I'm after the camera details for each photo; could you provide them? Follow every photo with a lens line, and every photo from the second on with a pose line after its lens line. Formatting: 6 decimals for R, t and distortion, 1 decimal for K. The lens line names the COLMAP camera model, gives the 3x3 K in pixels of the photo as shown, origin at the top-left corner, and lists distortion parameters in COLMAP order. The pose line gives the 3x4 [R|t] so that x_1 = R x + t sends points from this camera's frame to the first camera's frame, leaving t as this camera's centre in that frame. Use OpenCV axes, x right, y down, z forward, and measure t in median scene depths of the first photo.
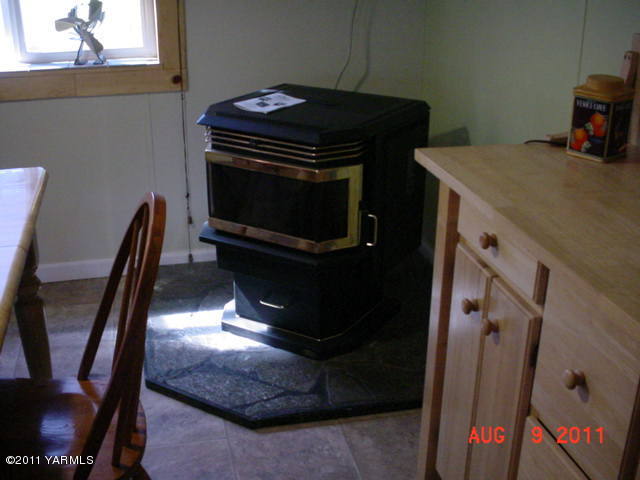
lens RADIAL K [[784.8, 0, 320.0], [0, 784.8, 240.0], [0, 0, 1]] dist [-0.125463, 0.005185]
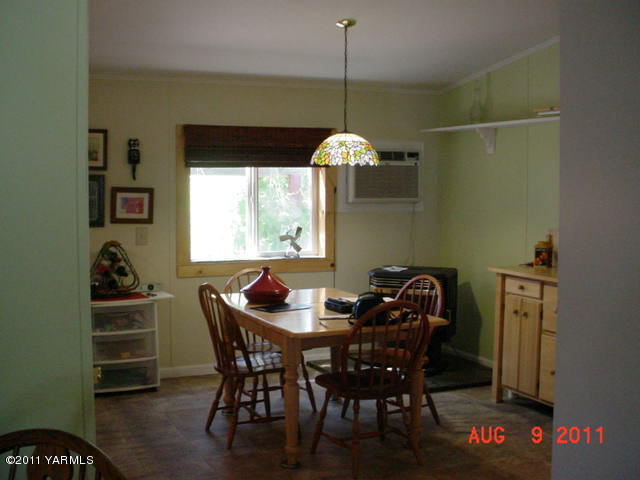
lens RADIAL K [[784.8, 0, 320.0], [0, 784.8, 240.0], [0, 0, 1]] dist [-0.125463, 0.005185]
pose [[0.980346, -0.007144, 0.197159, -0.753175], [0.070028, 0.946871, -0.313897, 0.466923], [-0.184442, 0.321535, 0.928761, -1.173245]]
